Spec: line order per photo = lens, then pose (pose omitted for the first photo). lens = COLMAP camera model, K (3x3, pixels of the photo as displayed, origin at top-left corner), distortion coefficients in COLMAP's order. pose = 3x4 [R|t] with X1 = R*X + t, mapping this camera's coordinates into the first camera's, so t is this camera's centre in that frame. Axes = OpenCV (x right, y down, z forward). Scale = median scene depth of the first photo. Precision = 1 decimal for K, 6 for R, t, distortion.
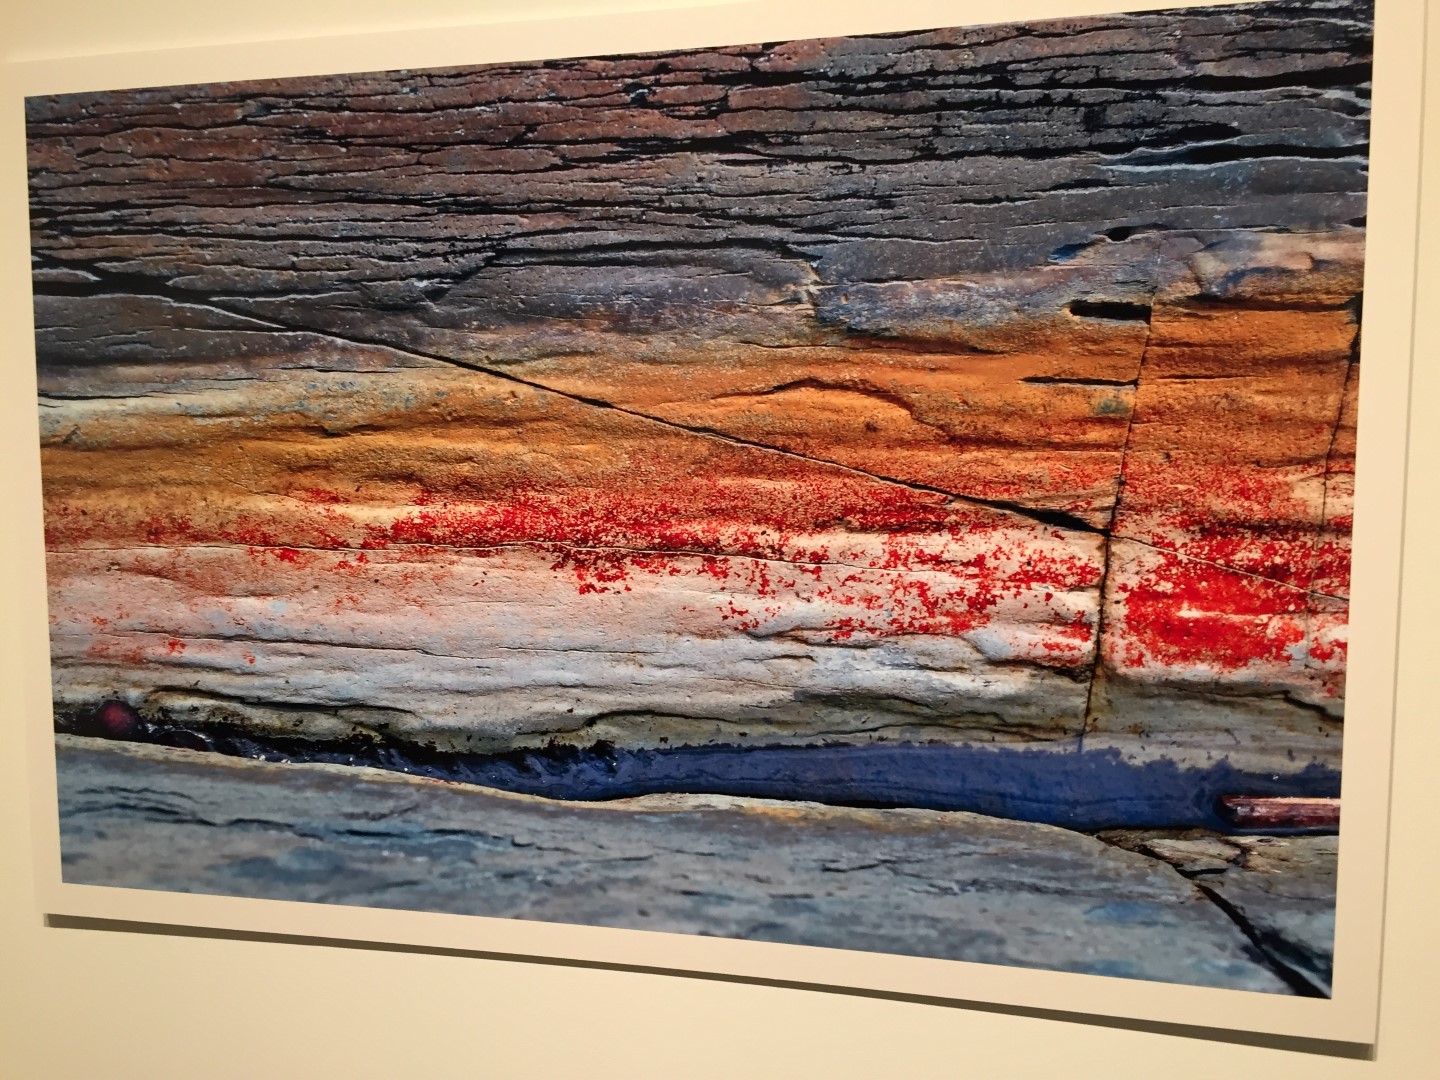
lens RADIAL K [[1220.1, 0, 719.6], [0, 1220.1, 542.4], [0, 0, 1]] dist [0.040754, -0.007462]
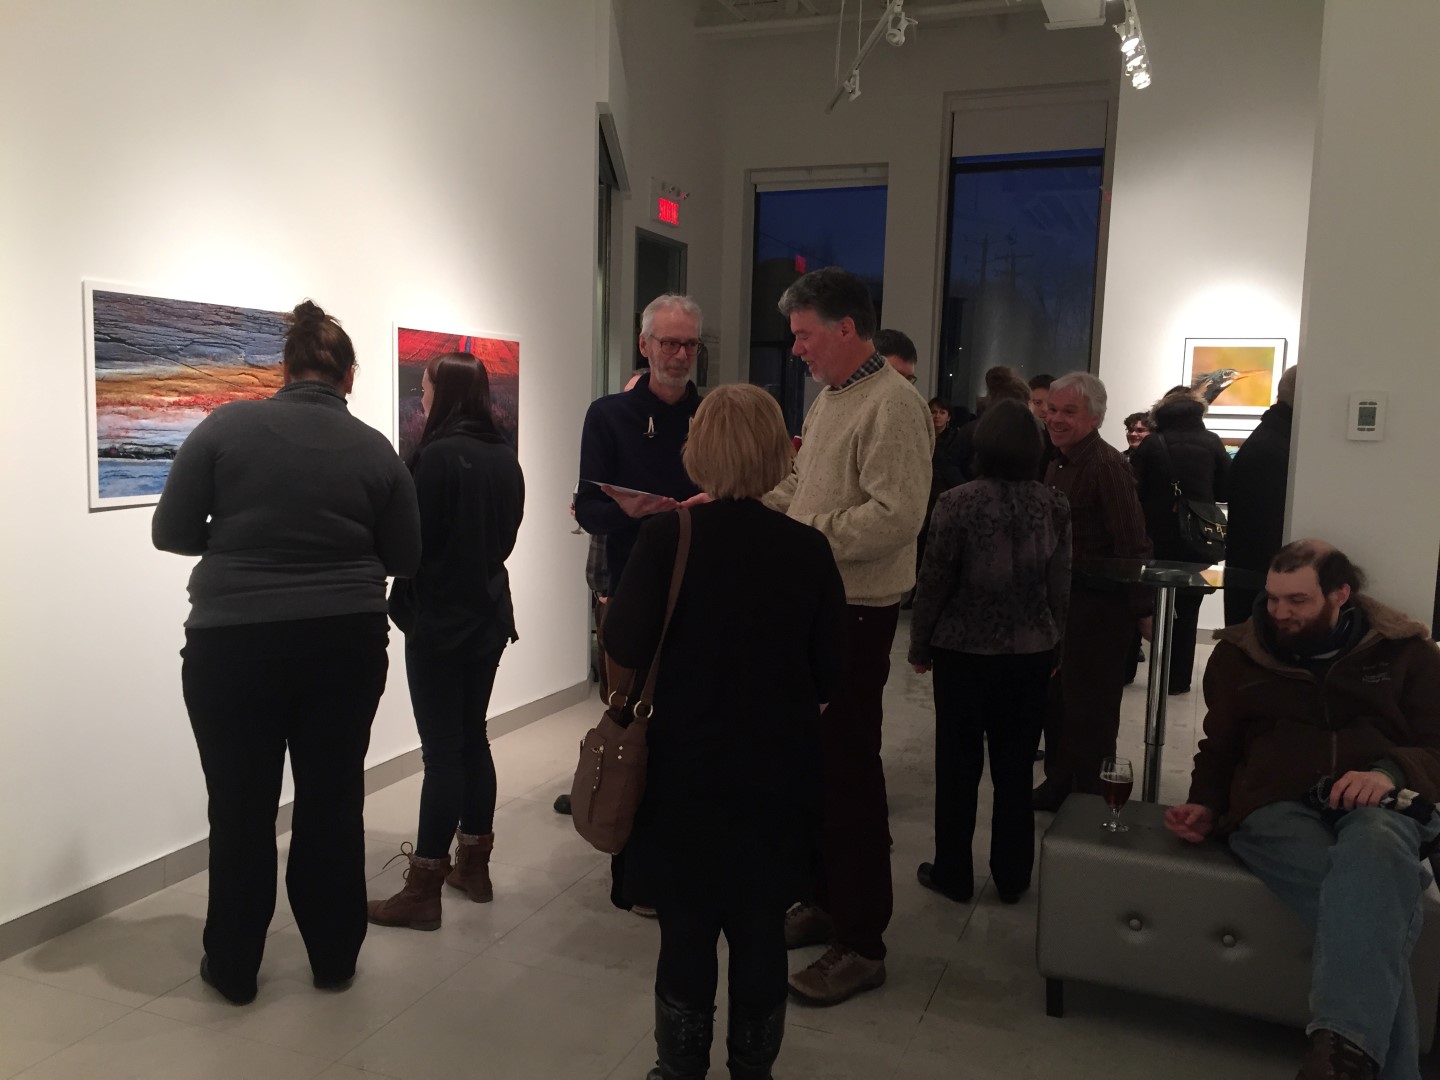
lens RADIAL K [[1220.1, 0, 719.7], [0, 1220.1, 542.7], [0, 0, 1]] dist [0.040754, -0.007462]
pose [[0.142438, -0.104990, 0.984220, -4.233047], [0.055295, 0.993650, 0.097994, 0.158510], [-0.988258, 0.040465, 0.147339, -1.498713]]
